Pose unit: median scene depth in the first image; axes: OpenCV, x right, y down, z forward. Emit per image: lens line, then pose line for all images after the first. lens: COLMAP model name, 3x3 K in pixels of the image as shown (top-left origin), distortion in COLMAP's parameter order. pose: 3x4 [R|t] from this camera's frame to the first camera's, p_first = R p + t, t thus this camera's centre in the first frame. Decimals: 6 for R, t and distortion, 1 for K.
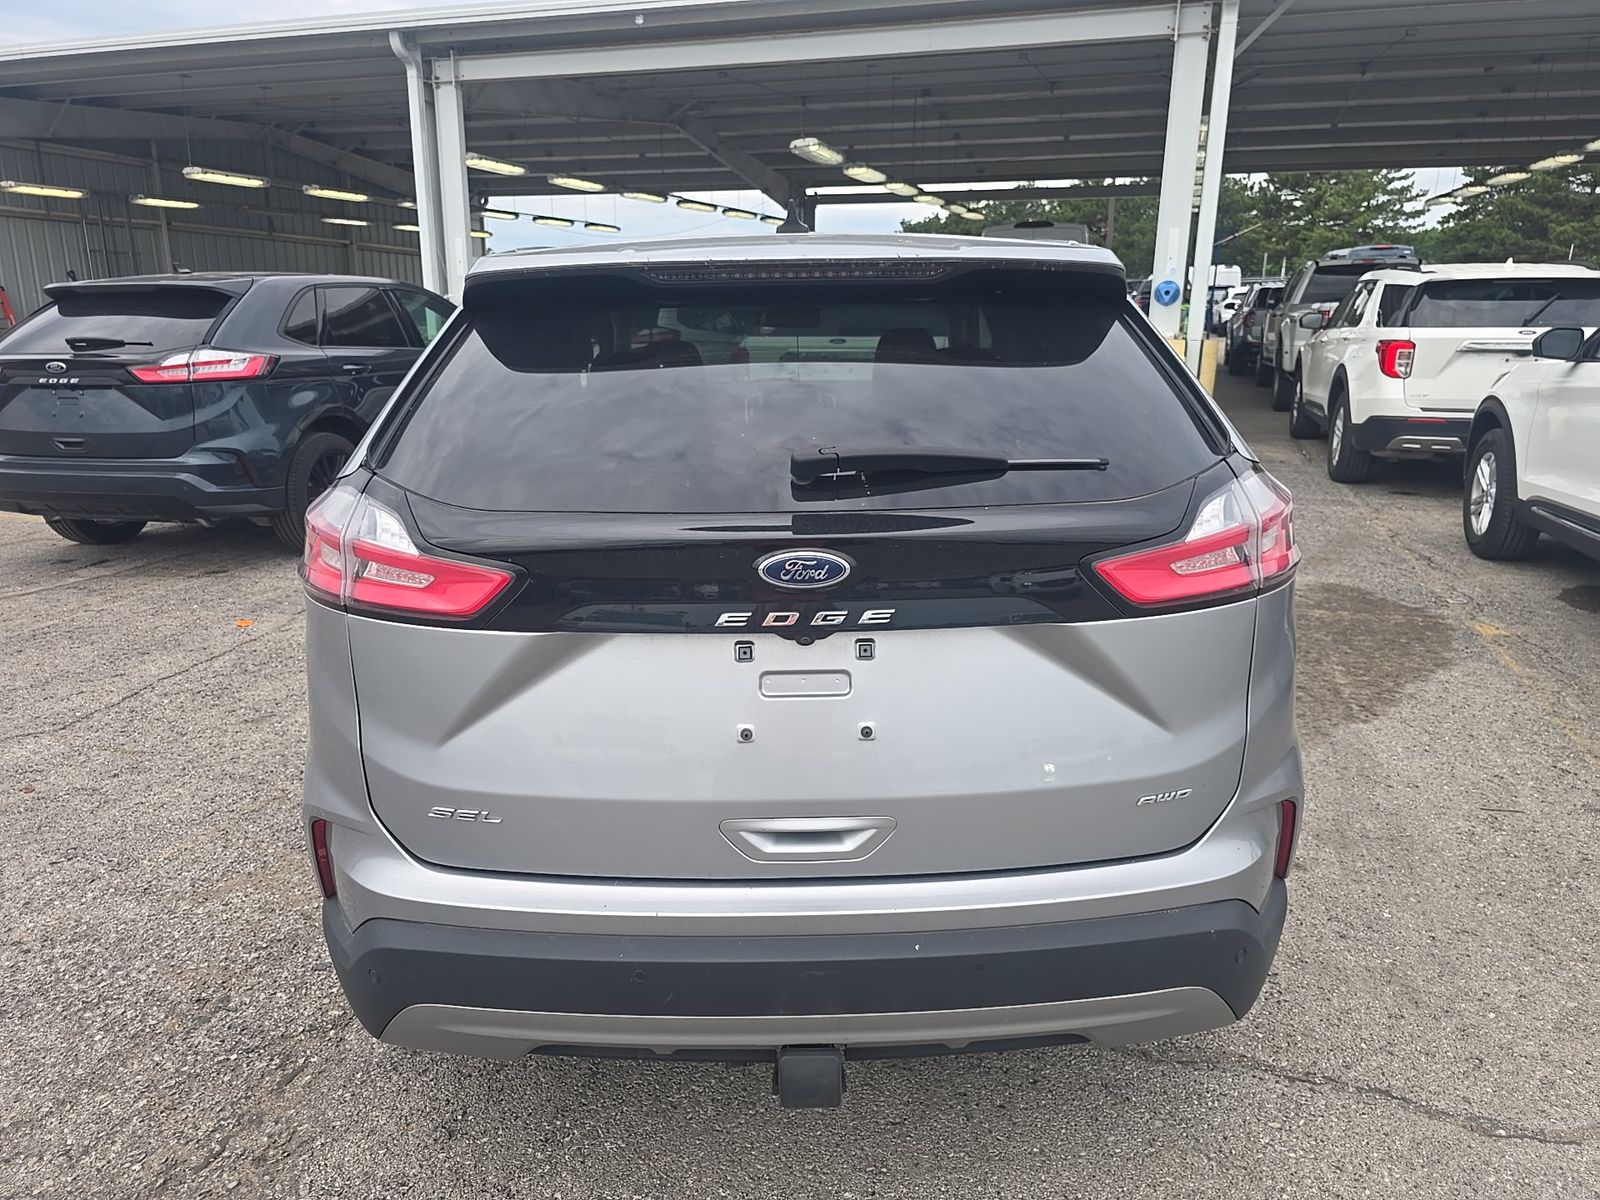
lens RADIAL K [[1086.1, 0, 805.1], [0, 1086.1, 601.2], [0, 0, 1]] dist [0.031501, -0.025191]
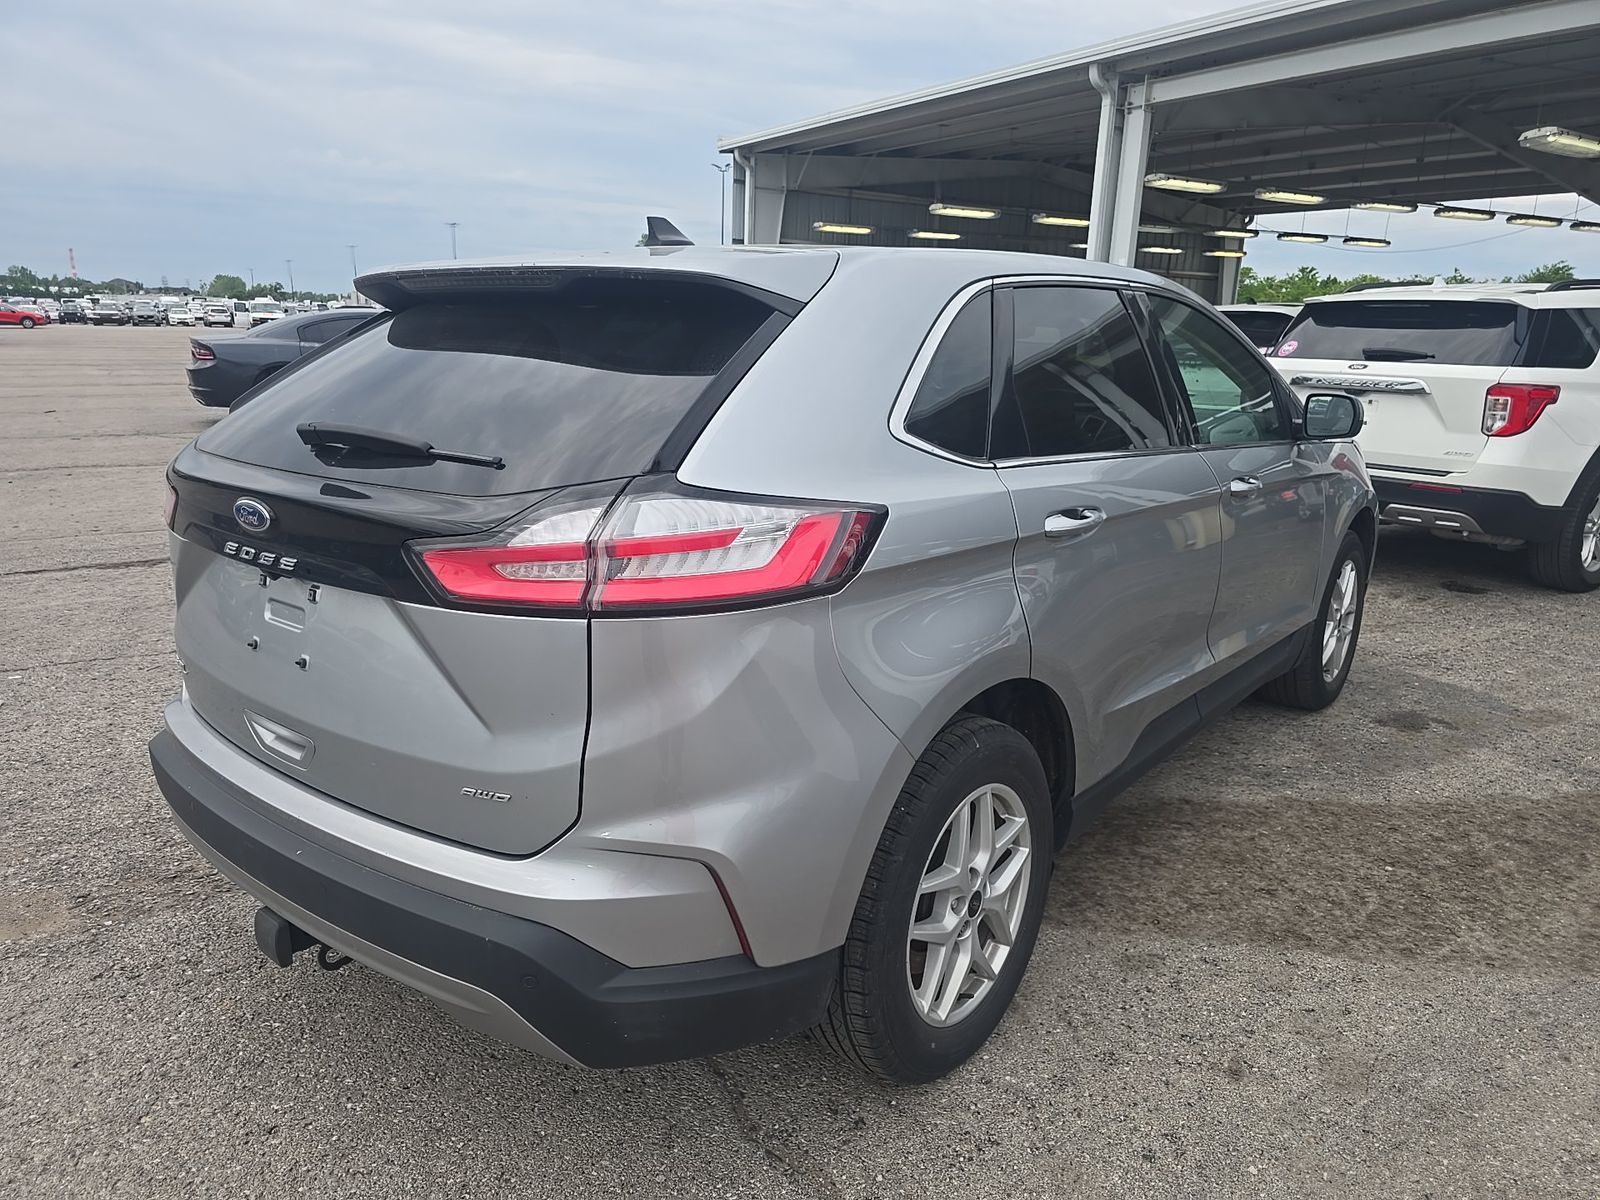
lens RADIAL K [[1086.1, 0, 803.2], [0, 1086.1, 601.4], [0, 0, 1]] dist [0.031501, -0.025191]
pose [[0.768875, 0.174599, -0.615098, 0.101005], [-0.185795, 0.981494, 0.046359, -0.008656], [0.611810, 0.078638, 0.787086, 0.032565]]
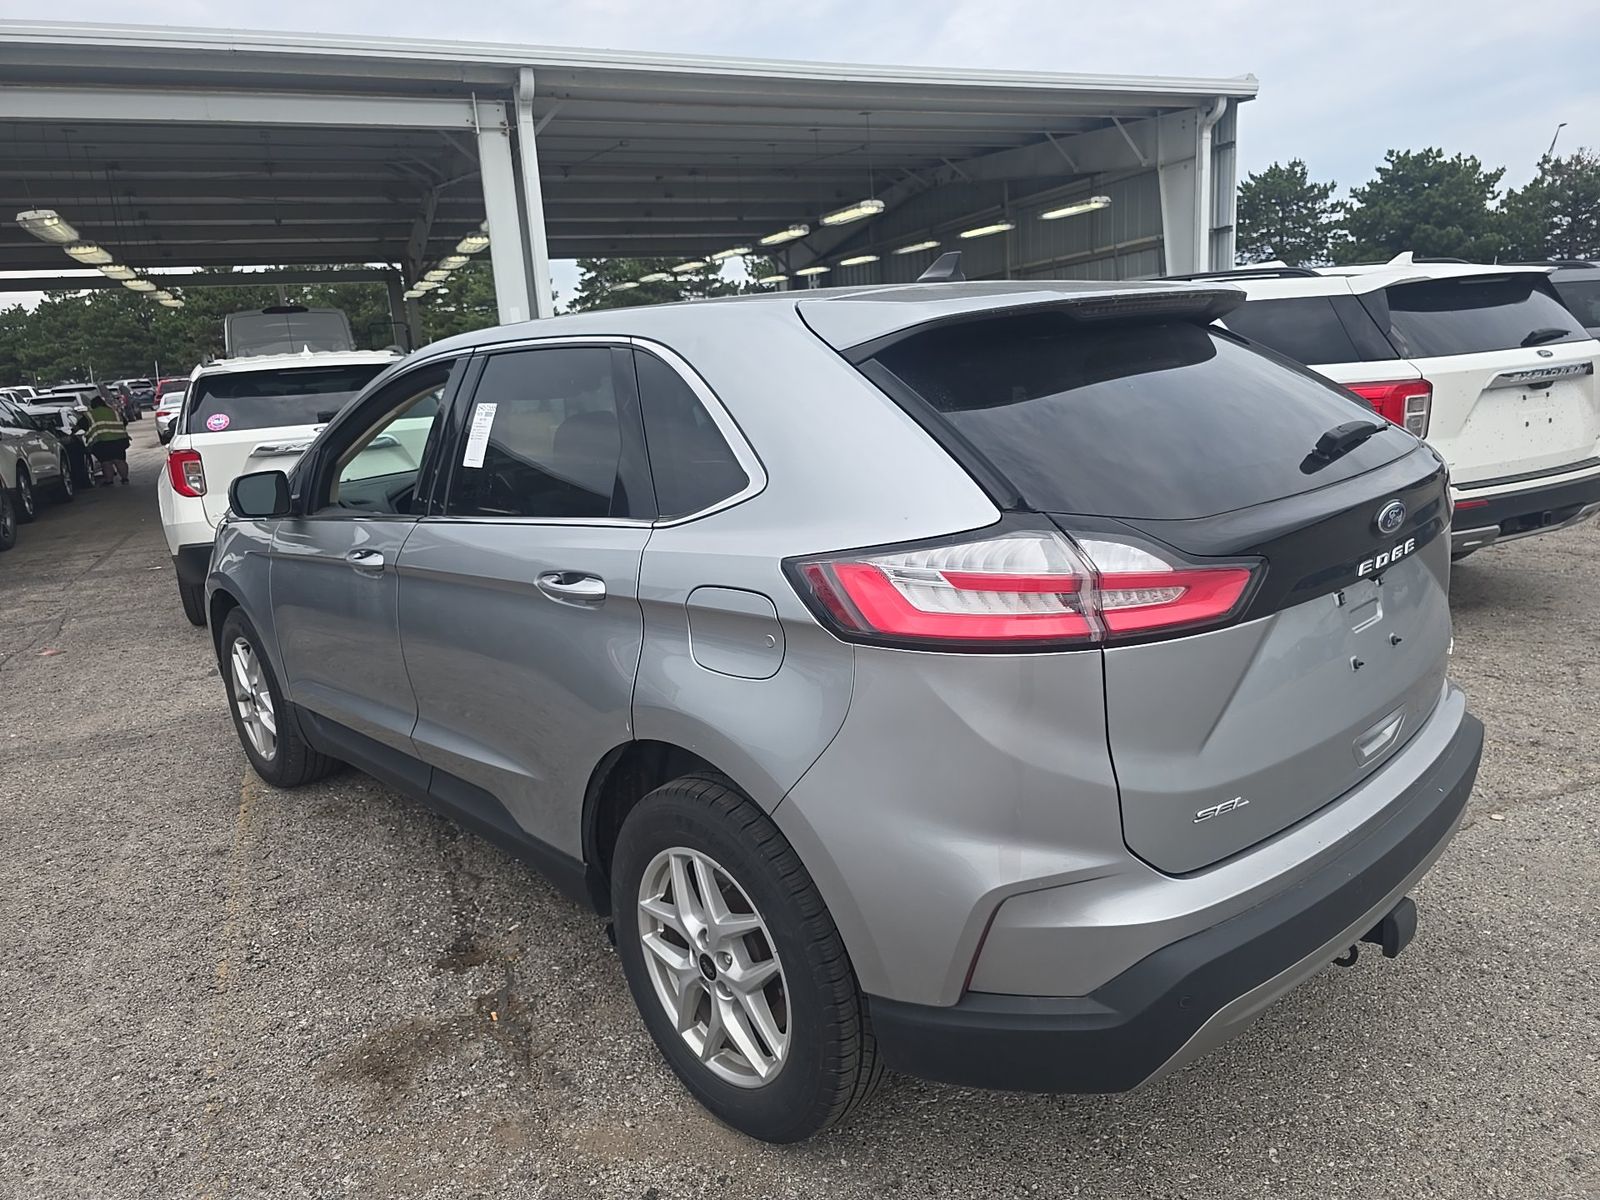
lens RADIAL K [[1086.1, 0, 798.8], [0, 1086.1, 603.6], [0, 0, 1]] dist [0.031501, -0.025191]
pose [[0.757209, -0.190514, 0.624771, -0.098580], [0.233999, 0.972152, 0.012841, -0.008346], [-0.609818, 0.136473, 0.780703, 0.031246]]
